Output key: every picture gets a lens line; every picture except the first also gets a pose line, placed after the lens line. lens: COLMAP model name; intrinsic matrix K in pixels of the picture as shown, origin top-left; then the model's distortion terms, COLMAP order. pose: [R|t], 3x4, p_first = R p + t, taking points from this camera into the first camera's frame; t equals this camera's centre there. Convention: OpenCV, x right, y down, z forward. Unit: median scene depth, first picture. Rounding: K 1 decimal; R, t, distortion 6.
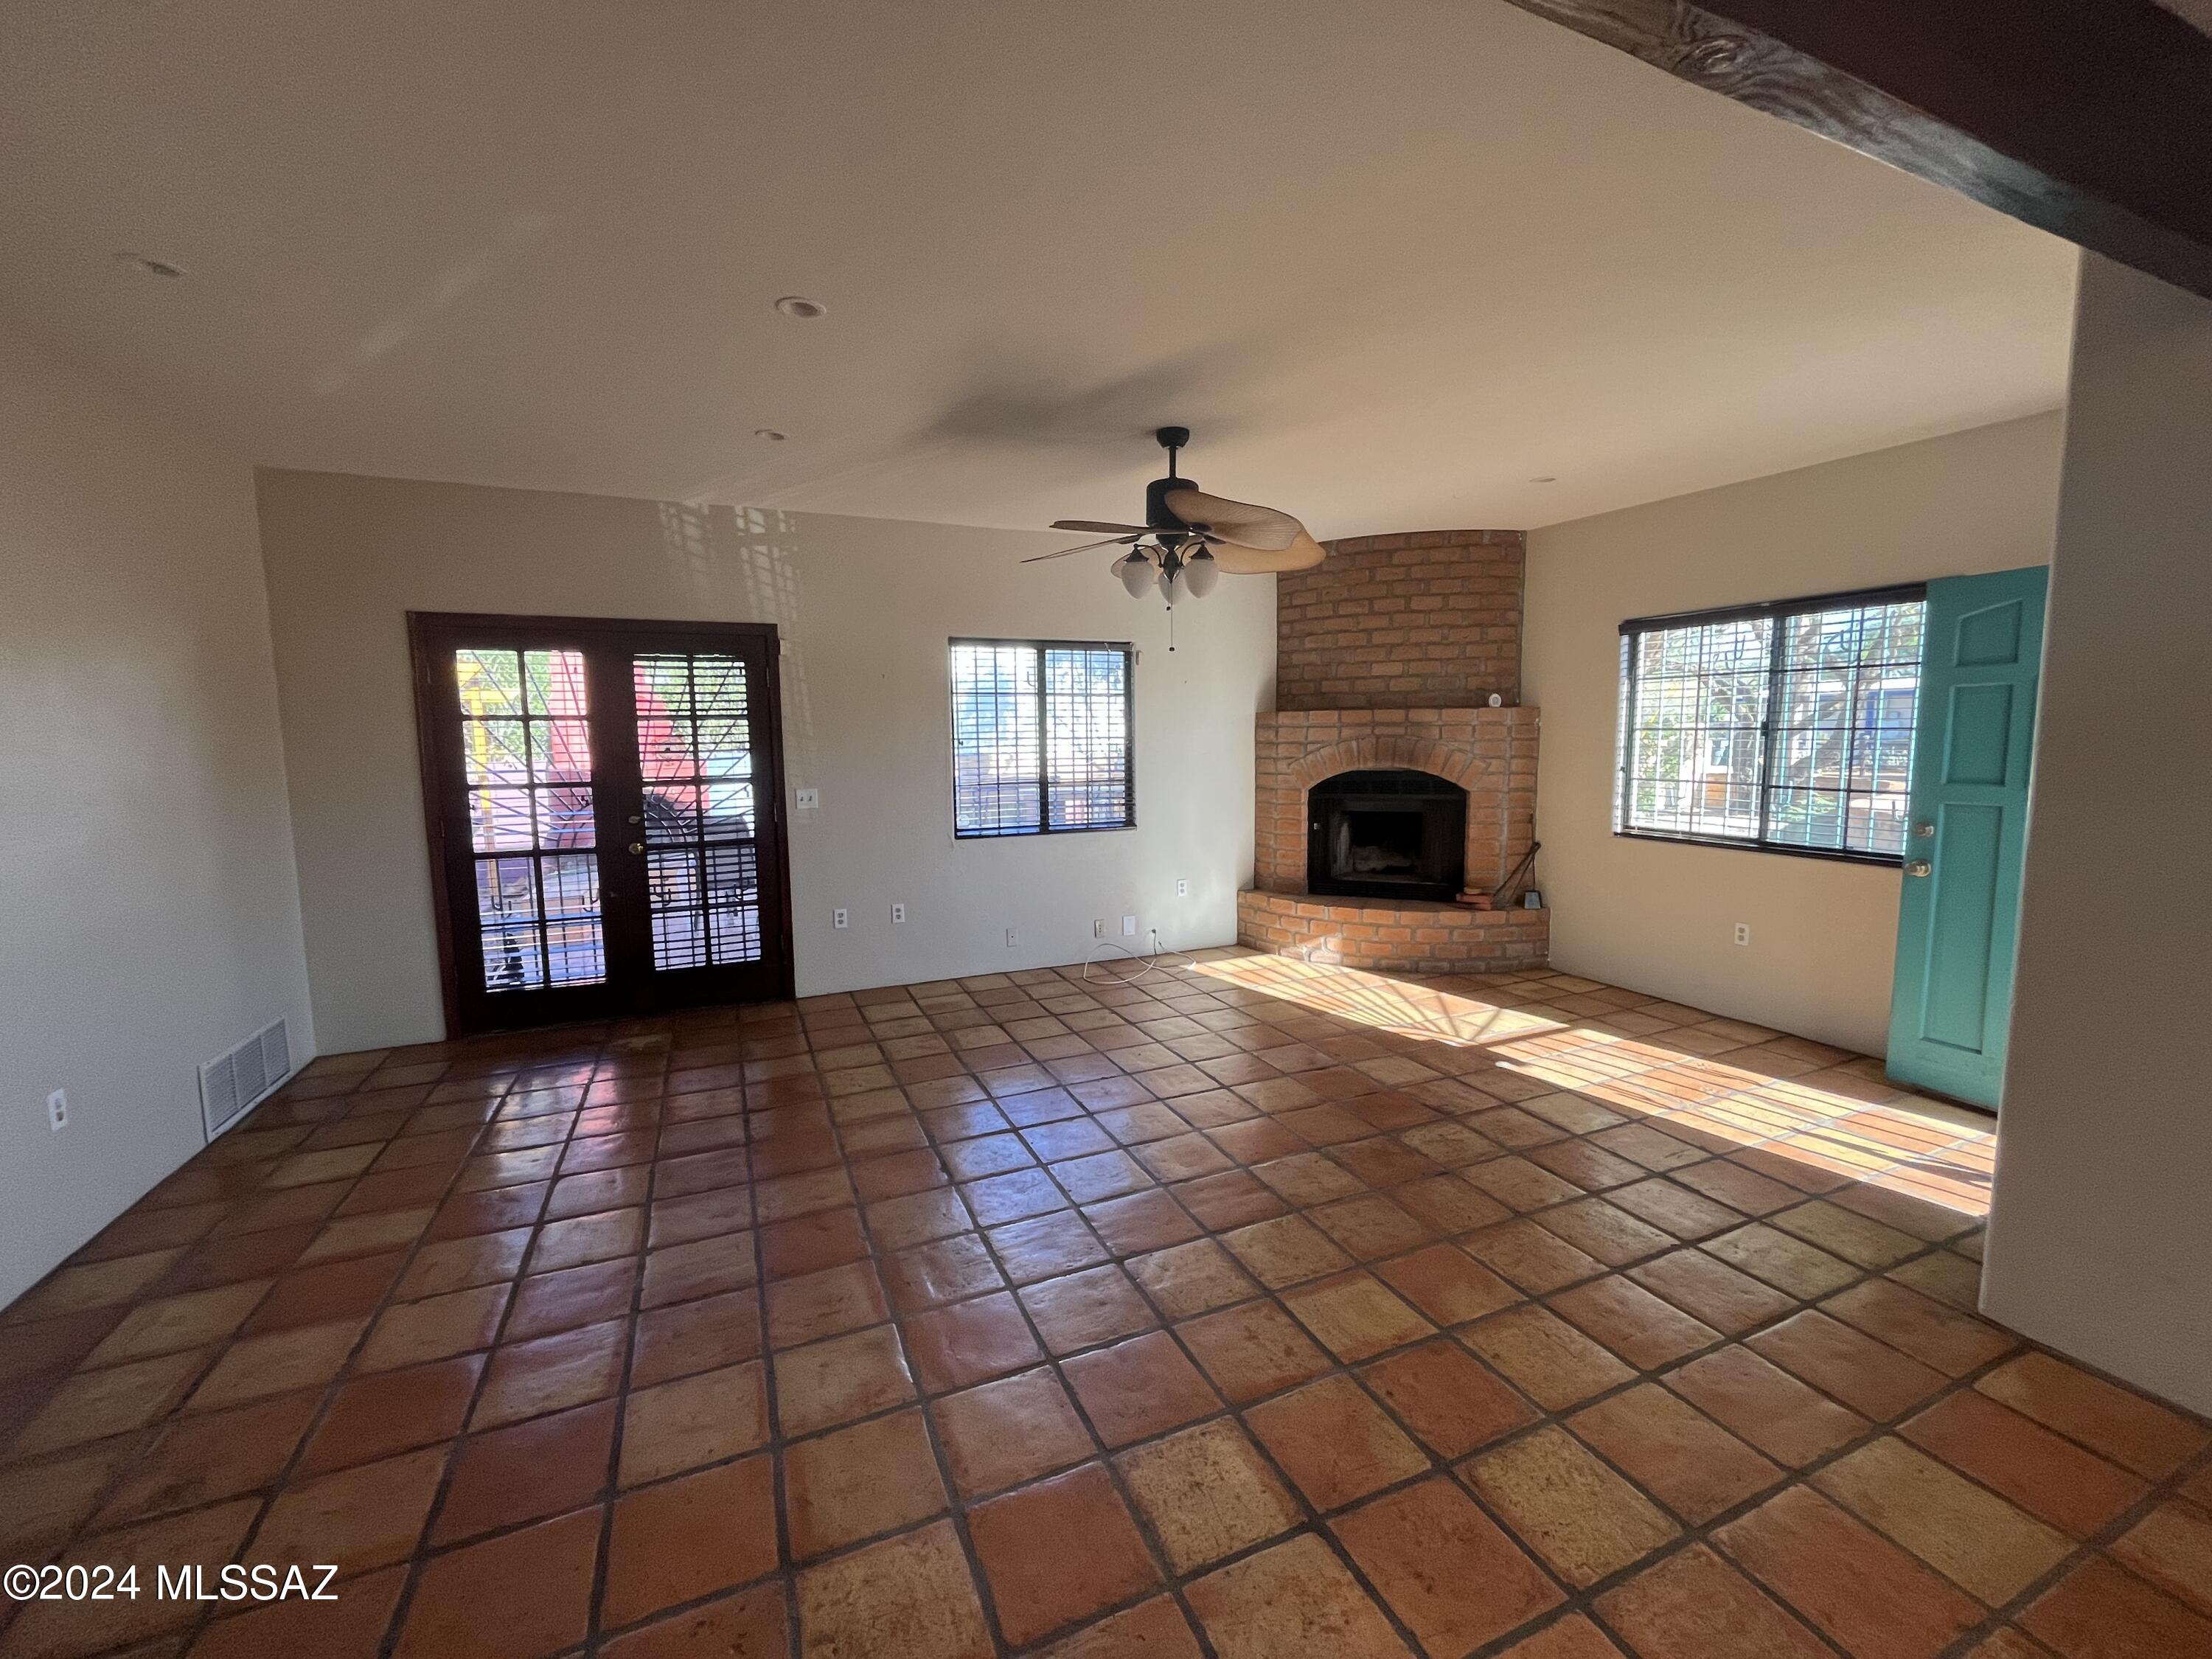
lens RADIAL K [[891.7, 0, 1103.3], [0, 891.7, 827.5], [0, 0, 1]] dist [-0.002462, -0.000498]
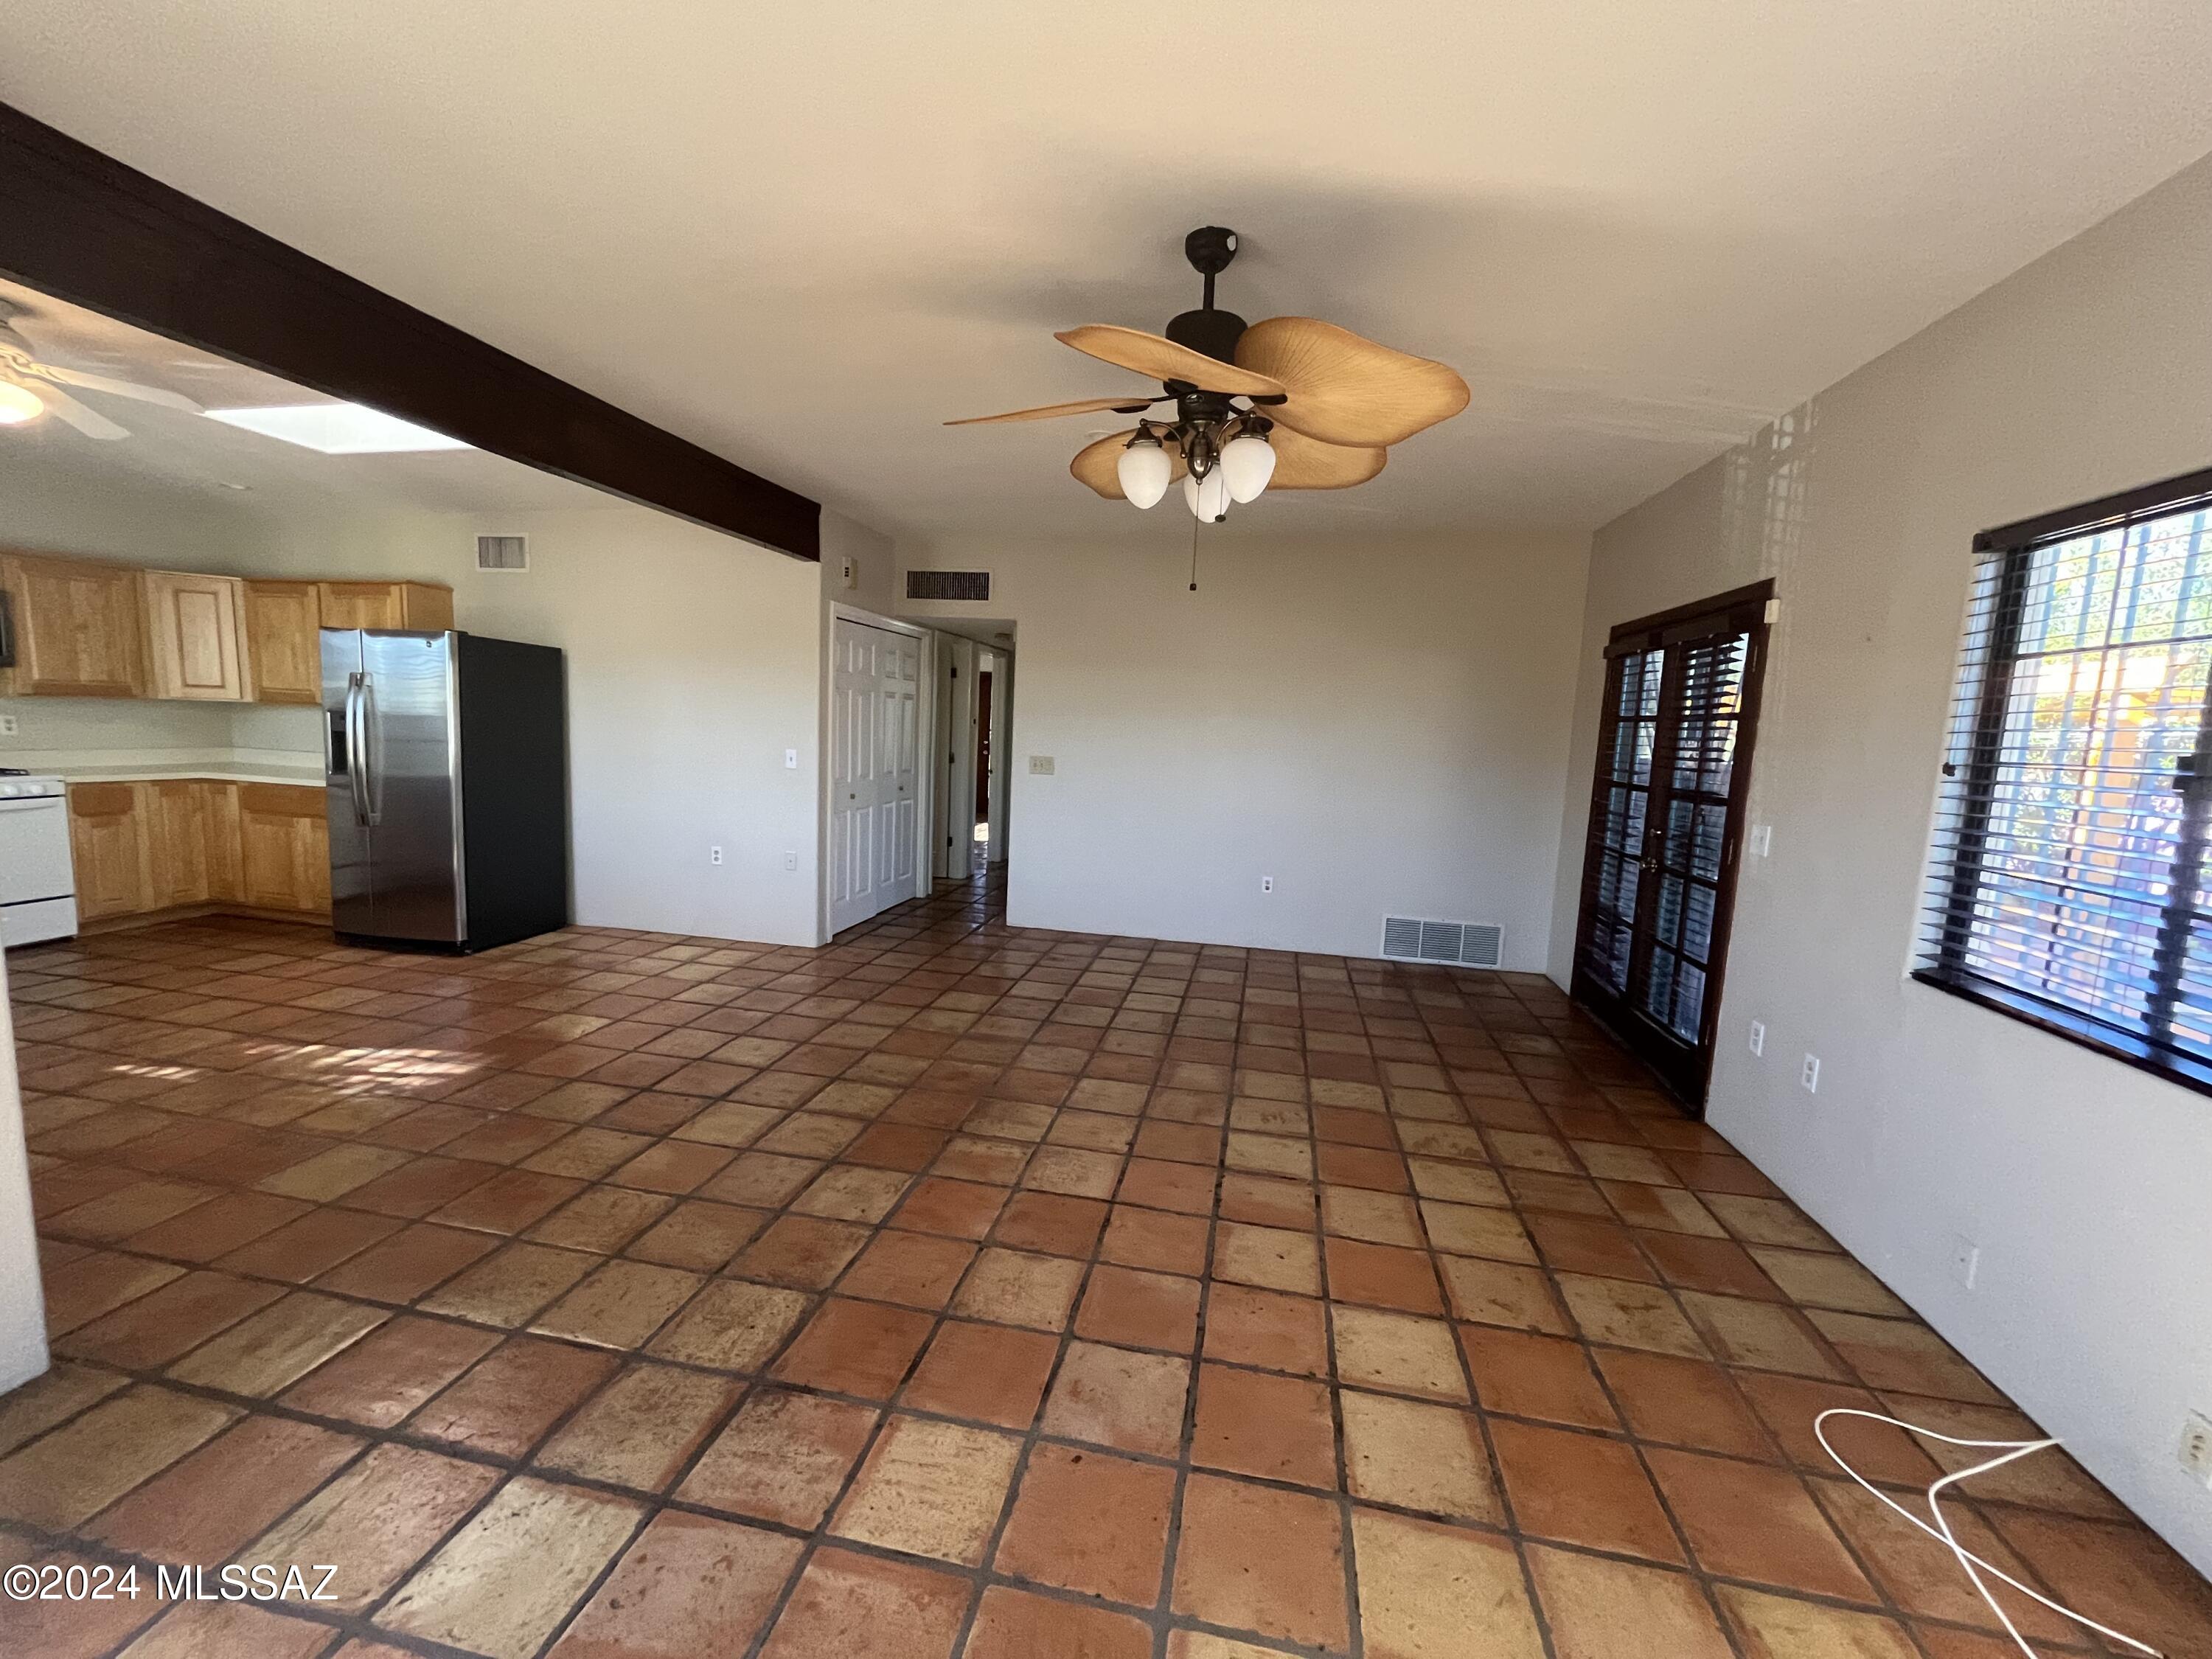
lens RADIAL K [[891.7, 0, 1103.7], [0, 891.7, 828.7], [0, 0, 1]] dist [-0.002462, -0.000498]
pose [[-0.564631, 0.085791, -0.820872, 0.452407], [-0.126745, 0.973772, 0.188952, -0.098390], [0.815553, 0.210730, -0.538949, 0.912902]]
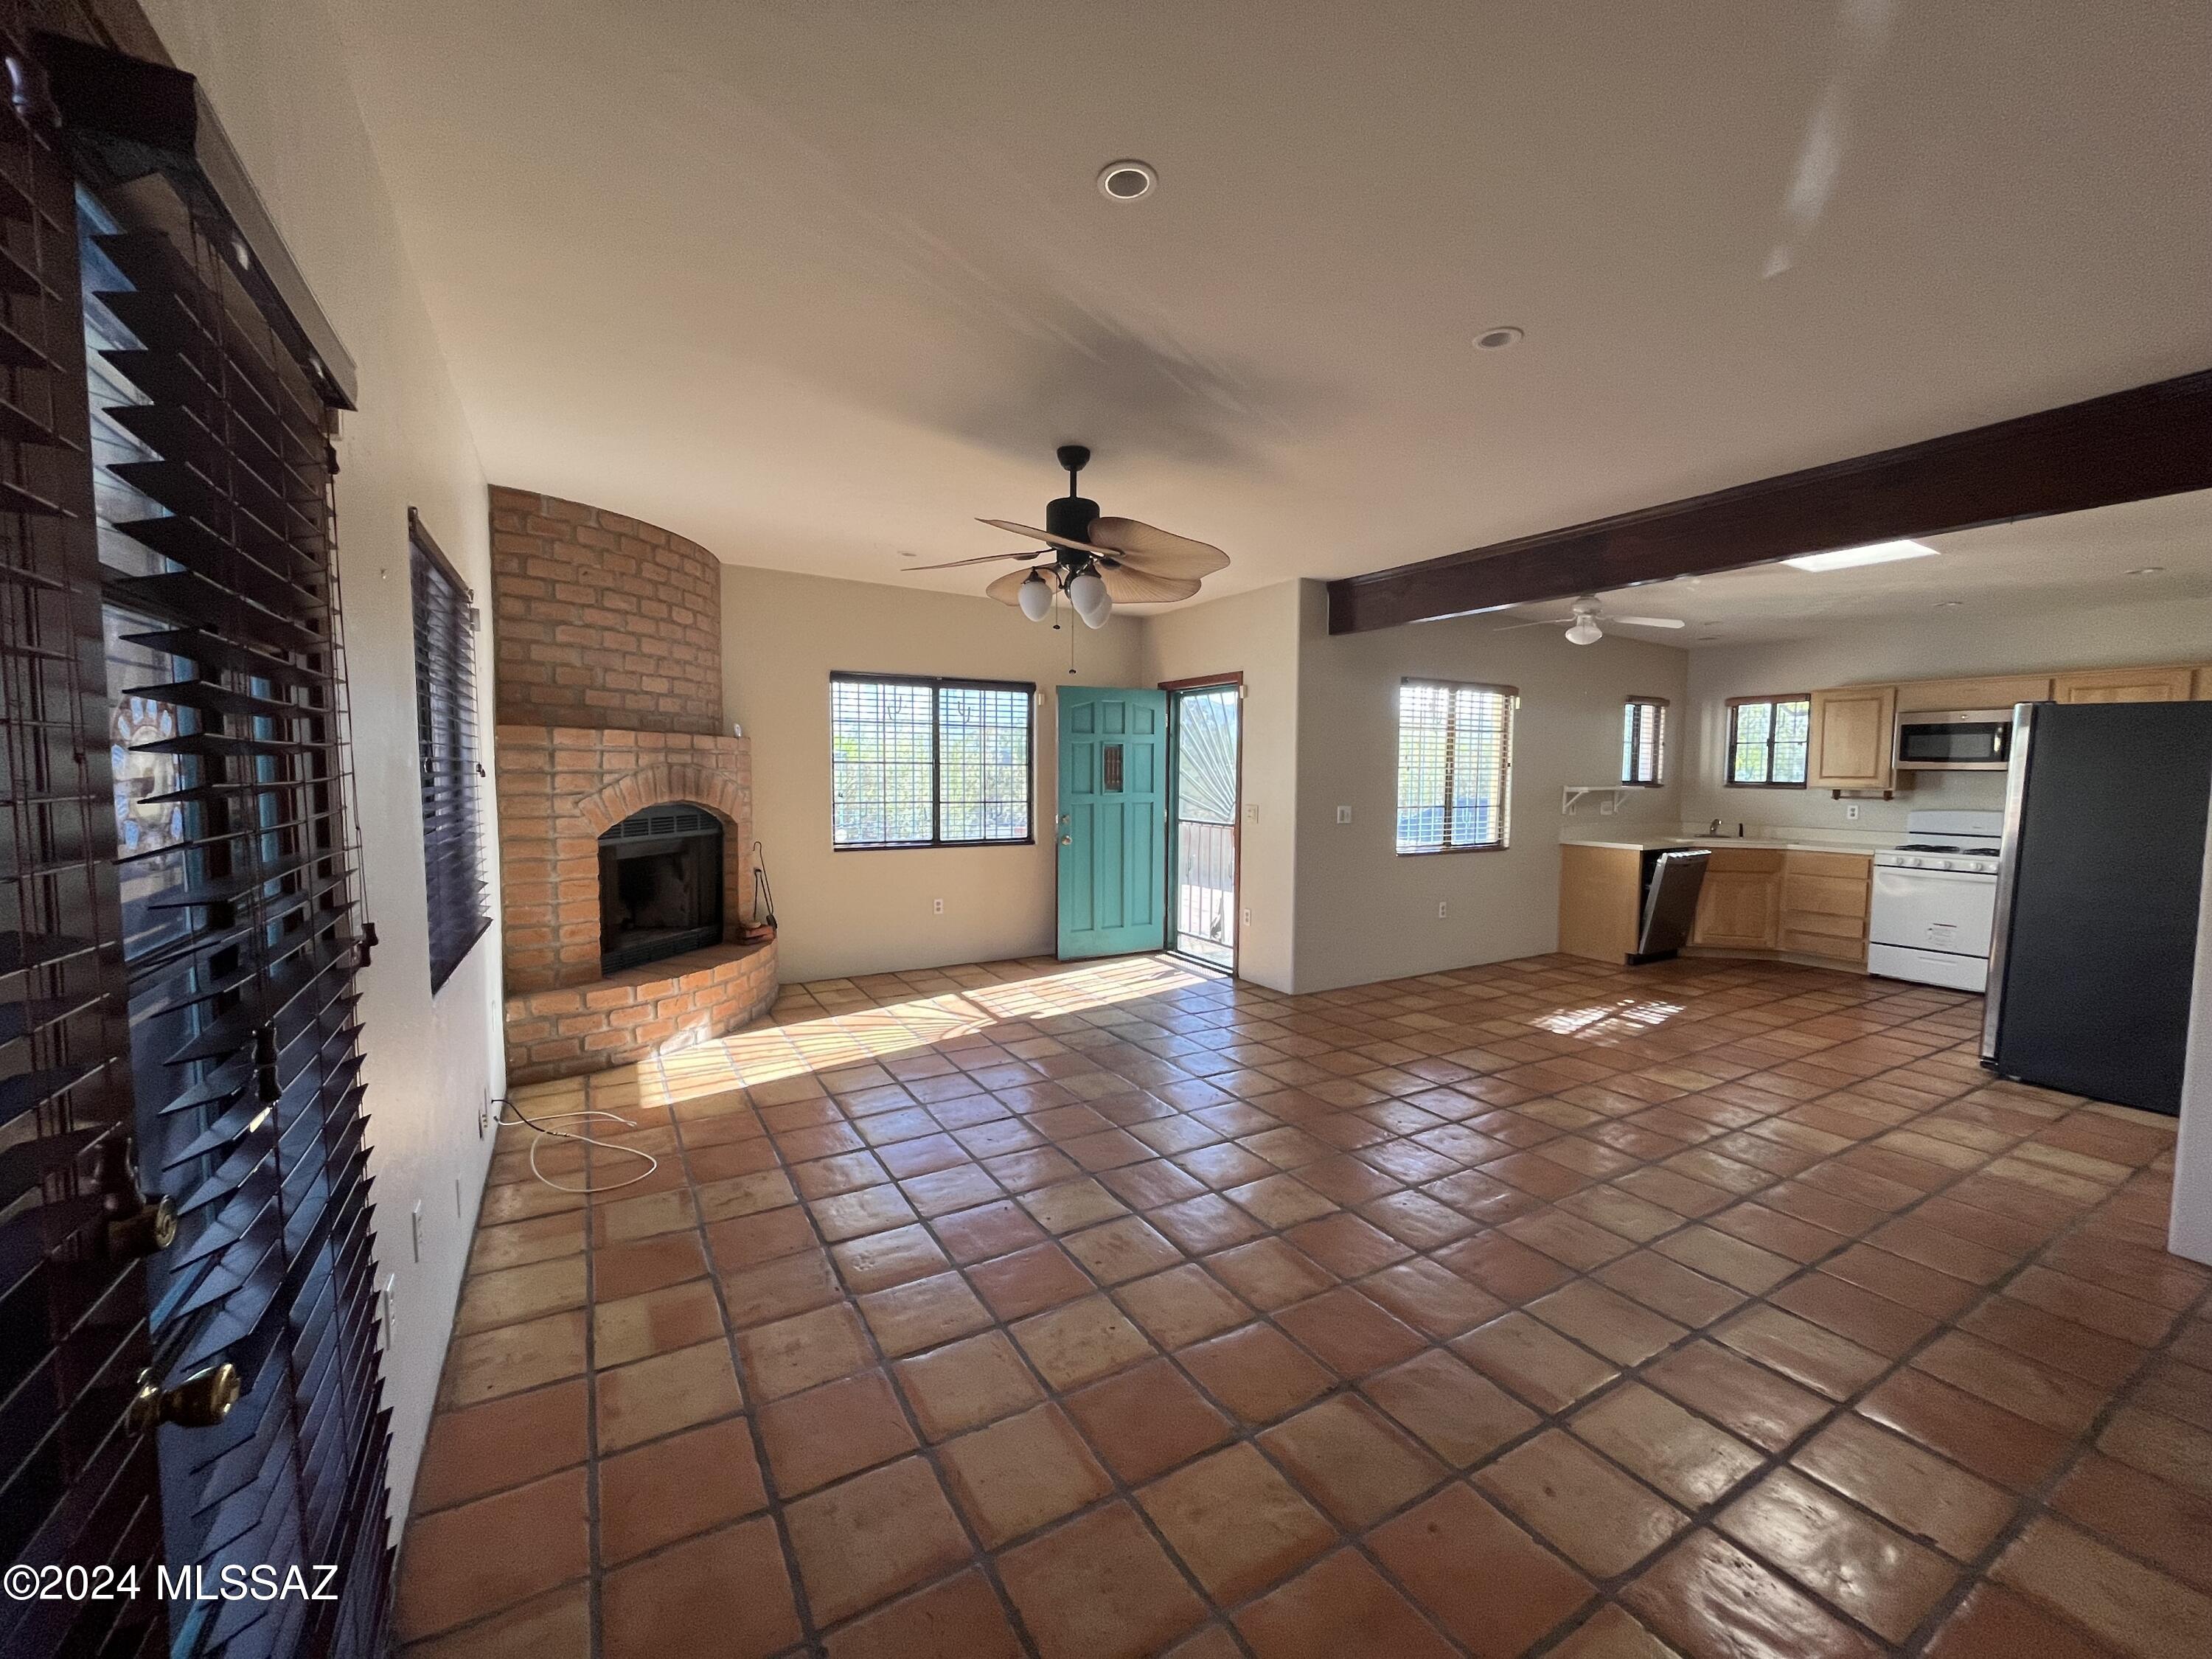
lens RADIAL K [[891.7, 0, 1100.6], [0, 891.7, 831.4], [0, 0, 1]] dist [-0.002462, -0.000498]
pose [[-0.116341, -0.059315, 0.991437, -0.614560], [0.099298, 0.992519, 0.071032, -0.064060], [-0.988233, 0.106712, -0.109580, 0.750177]]
